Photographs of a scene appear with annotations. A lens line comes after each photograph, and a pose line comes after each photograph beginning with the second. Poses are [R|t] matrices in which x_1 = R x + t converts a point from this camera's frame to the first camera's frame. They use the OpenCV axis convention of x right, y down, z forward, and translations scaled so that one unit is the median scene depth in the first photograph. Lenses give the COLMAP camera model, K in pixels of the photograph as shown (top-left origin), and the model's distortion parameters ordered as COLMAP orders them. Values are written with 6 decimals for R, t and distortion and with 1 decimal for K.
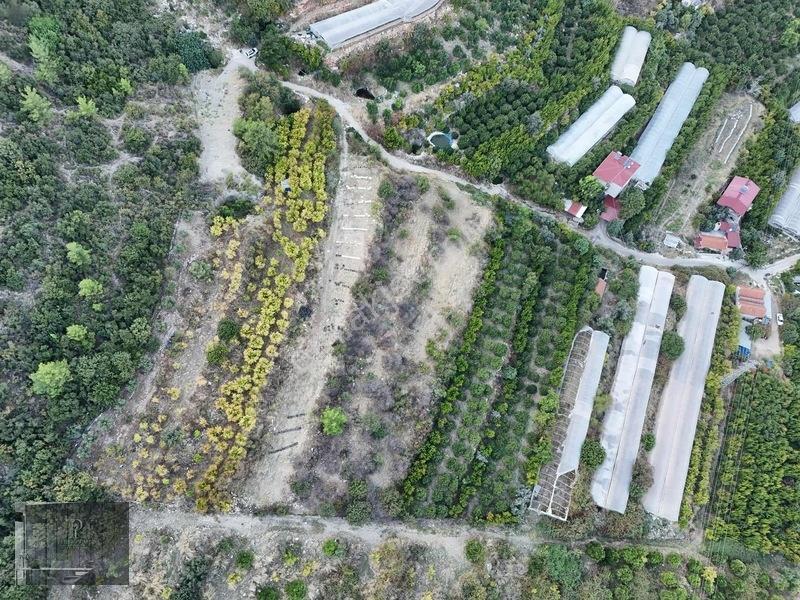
lens RADIAL K [[589.4, 0, 398.7], [0, 589.4, 298.2], [0, 0, 1]] dist [0.065458, -0.060803]
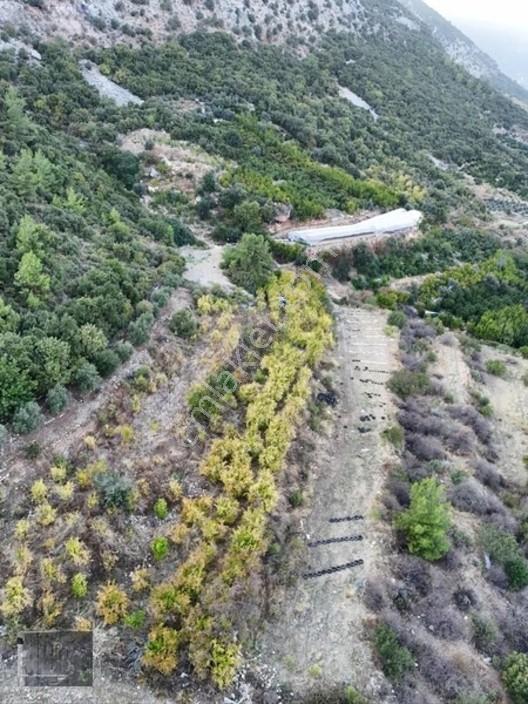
lens RADIAL K [[518.7, 0, 262.5], [0, 518.7, 350.3], [0, 0, 1]] dist [0.065458, -0.060803]
pose [[0.999936, 0.011072, 0.002499, -0.220859], [-0.006620, 0.747756, -0.663941, 0.345575], [-0.009220, 0.663881, 0.747781, 0.513967]]
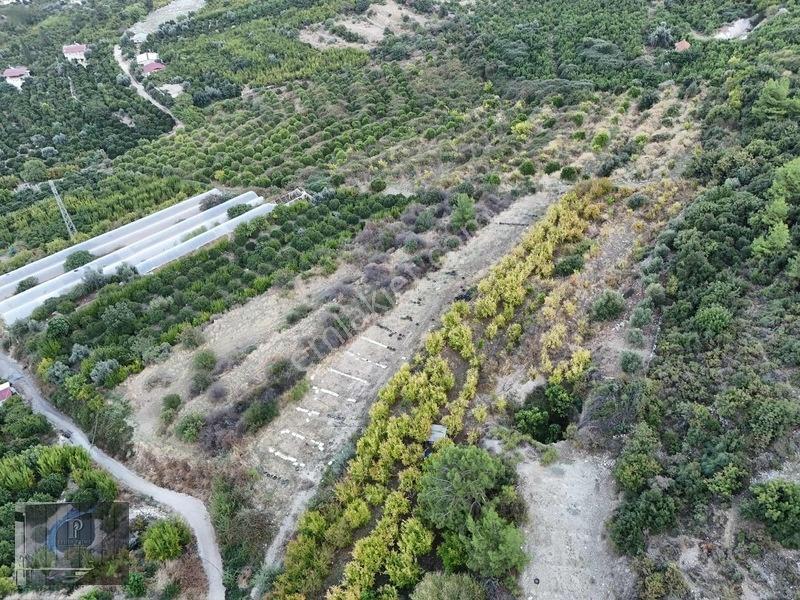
lens RADIAL K [[589.4, 0, 401.3], [0, 589.4, 304.1], [0, 0, 1]] dist [0.065458, -0.060803]
pose [[-0.928178, -0.241885, 0.282803, -0.280726], [0.339875, -0.241501, 0.908934, -0.634448], [-0.151560, 0.939771, 0.306367, 0.760847]]
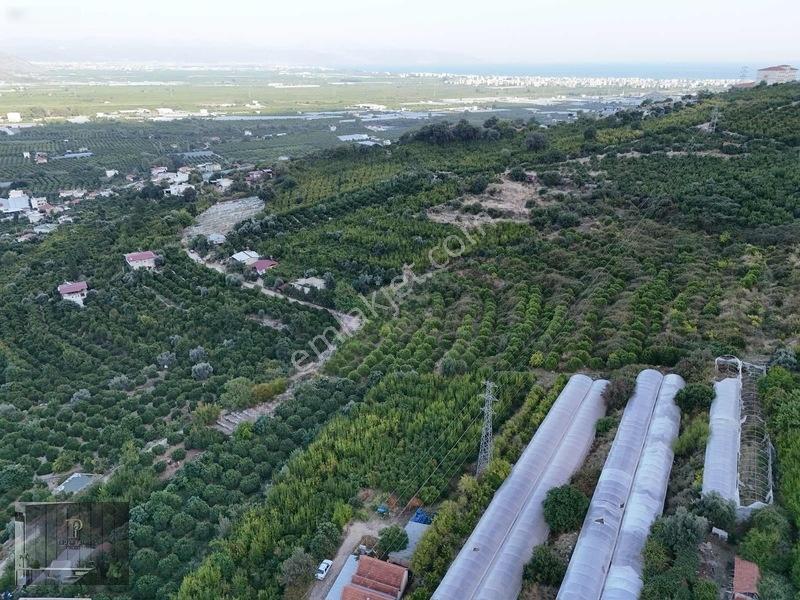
lens RADIAL K [[589.4, 0, 399.8], [0, 589.4, 305.0], [0, 0, 1]] dist [0.065458, -0.060803]
pose [[-0.990035, -0.041779, 0.134481, 0.585070], [0.132989, 0.036642, 0.990440, -0.531025], [-0.046307, 0.998455, -0.030721, 0.898603]]
